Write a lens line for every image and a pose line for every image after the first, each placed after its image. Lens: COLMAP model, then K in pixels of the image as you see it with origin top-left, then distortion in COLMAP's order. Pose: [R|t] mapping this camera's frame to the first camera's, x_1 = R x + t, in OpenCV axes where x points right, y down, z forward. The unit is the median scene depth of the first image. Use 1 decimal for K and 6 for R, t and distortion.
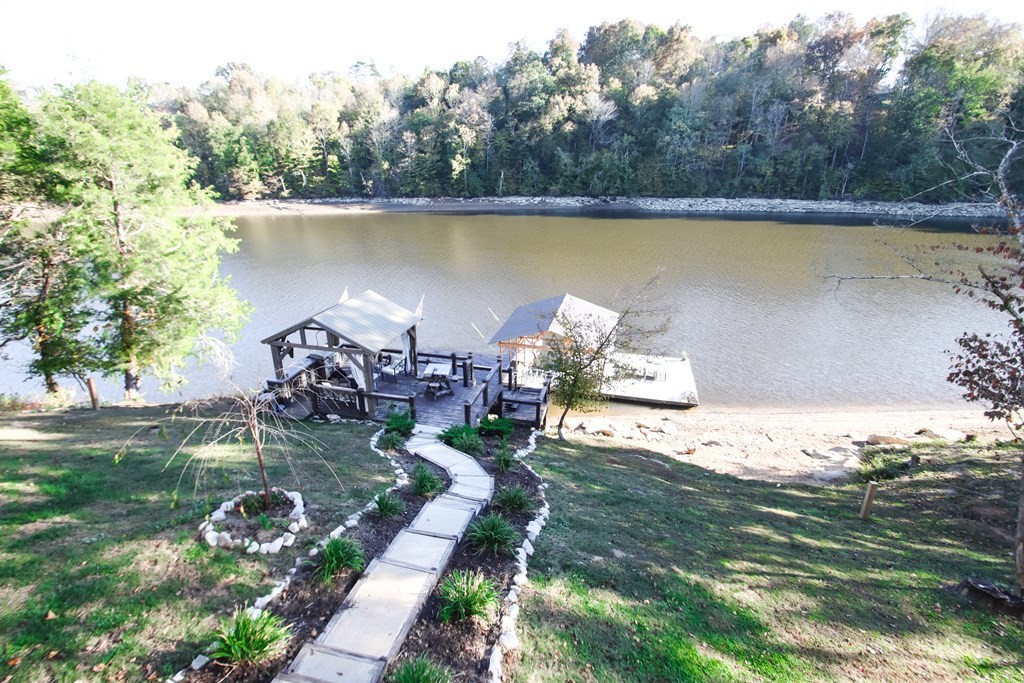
lens RADIAL K [[475.8, 0, 494.1], [0, 475.8, 343.1], [0, 0, 1]] dist [0.008370, -0.014546]
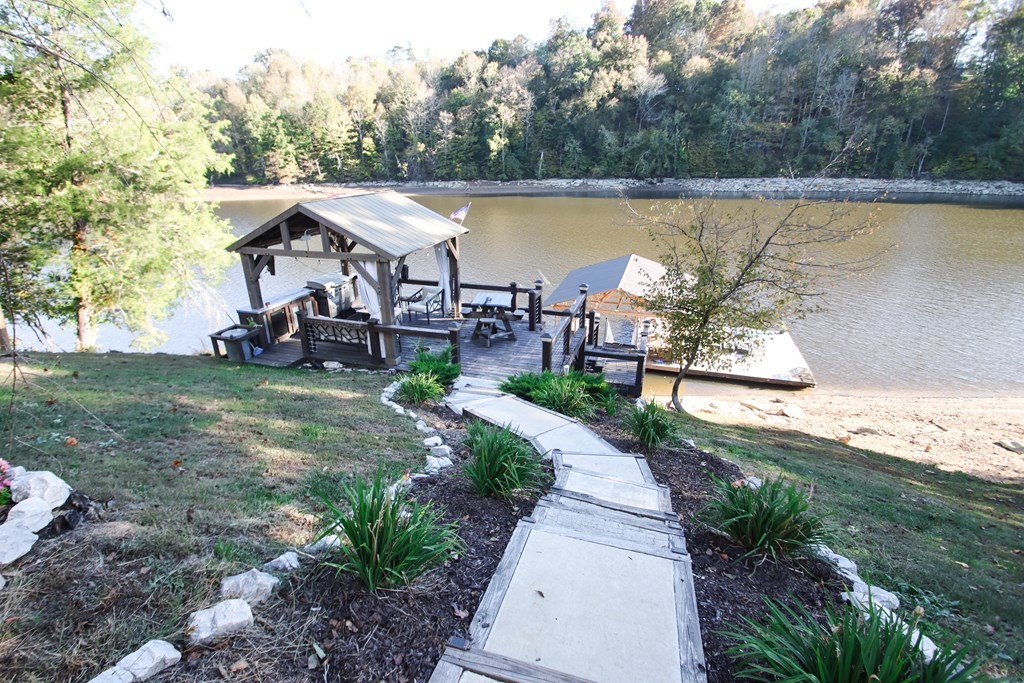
lens RADIAL K [[475.8, 0, 494.2], [0, 475.8, 344.5], [0, 0, 1]] dist [0.008370, -0.014546]
pose [[0.997546, 0.015226, -0.068336, -0.007600], [-0.014265, 0.999793, 0.014519, 0.011687], [0.068543, -0.013508, 0.997557, 0.037696]]
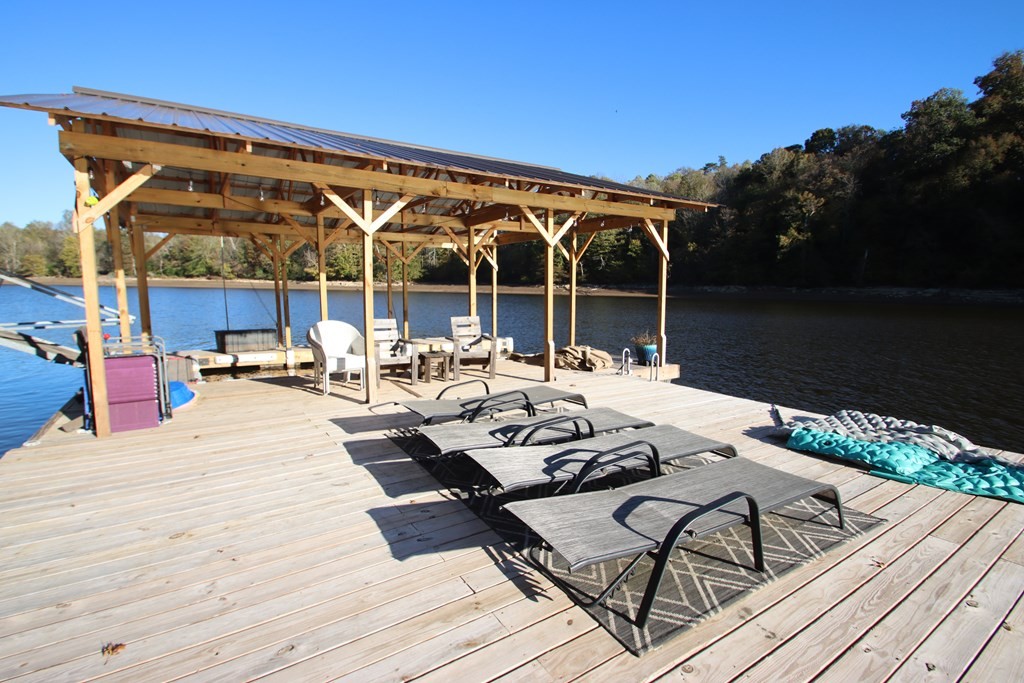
lens RADIAL K [[475.8, 0, 496.9], [0, 475.8, 343.7], [0, 0, 1]] dist [0.008370, -0.014546]
pose [[0.748164, 0.093241, -0.656929, 0.082461], [-0.254710, 0.954580, -0.154596, 0.008379], [0.612677, 0.282990, 0.737932, 0.212790]]
